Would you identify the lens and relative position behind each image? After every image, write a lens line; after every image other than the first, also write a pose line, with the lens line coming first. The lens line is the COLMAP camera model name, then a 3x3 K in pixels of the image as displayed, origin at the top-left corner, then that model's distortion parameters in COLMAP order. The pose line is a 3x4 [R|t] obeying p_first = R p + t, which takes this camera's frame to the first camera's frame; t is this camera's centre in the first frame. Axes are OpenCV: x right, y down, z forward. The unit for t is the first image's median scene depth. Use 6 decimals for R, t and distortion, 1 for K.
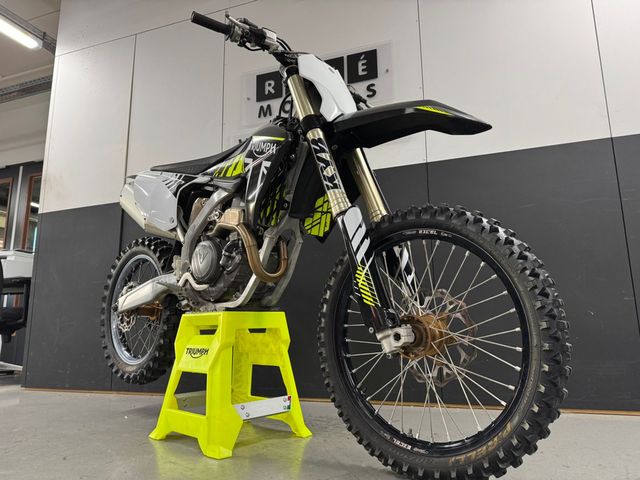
lens RADIAL K [[443.2, 0, 320.0], [0, 443.2, 240.0], [0, 0, 1]] dist [0.001334, -0.000832]
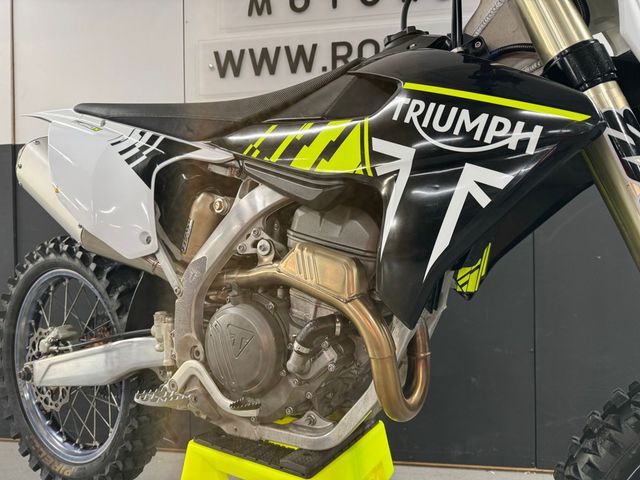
lens RADIAL K [[452.1, 0, 295.8], [0, 452.1, 241.5], [0, 0, 1]] dist [-0.004132, -0.003181]
pose [[0.987773, 0.004946, 0.155821, -0.284925], [-0.034863, 0.981192, 0.189859, -0.159123], [-0.151952, -0.192970, 0.969368, 0.569614]]
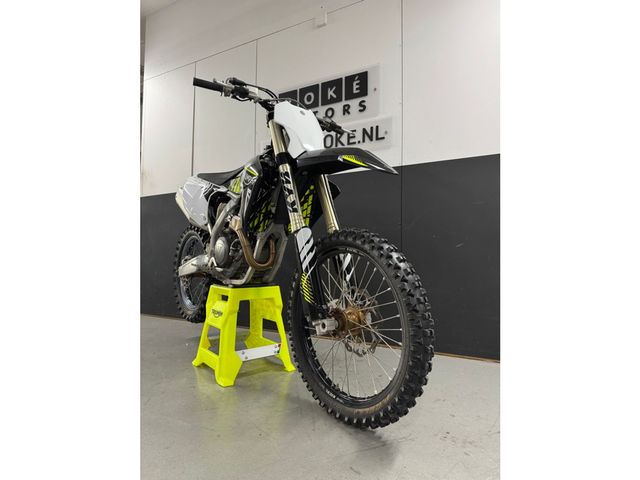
lens RADIAL K [[335.2, 0, 320.0], [0, 335.2, 240.0], [0, 0, 1]] dist [0.003496, 0.000146]
pose [[0.989067, 0.017807, -0.146388, 0.220014], [0.003165, 0.989890, 0.141799, -0.145701], [0.147433, -0.140712, 0.979012, -0.016170]]
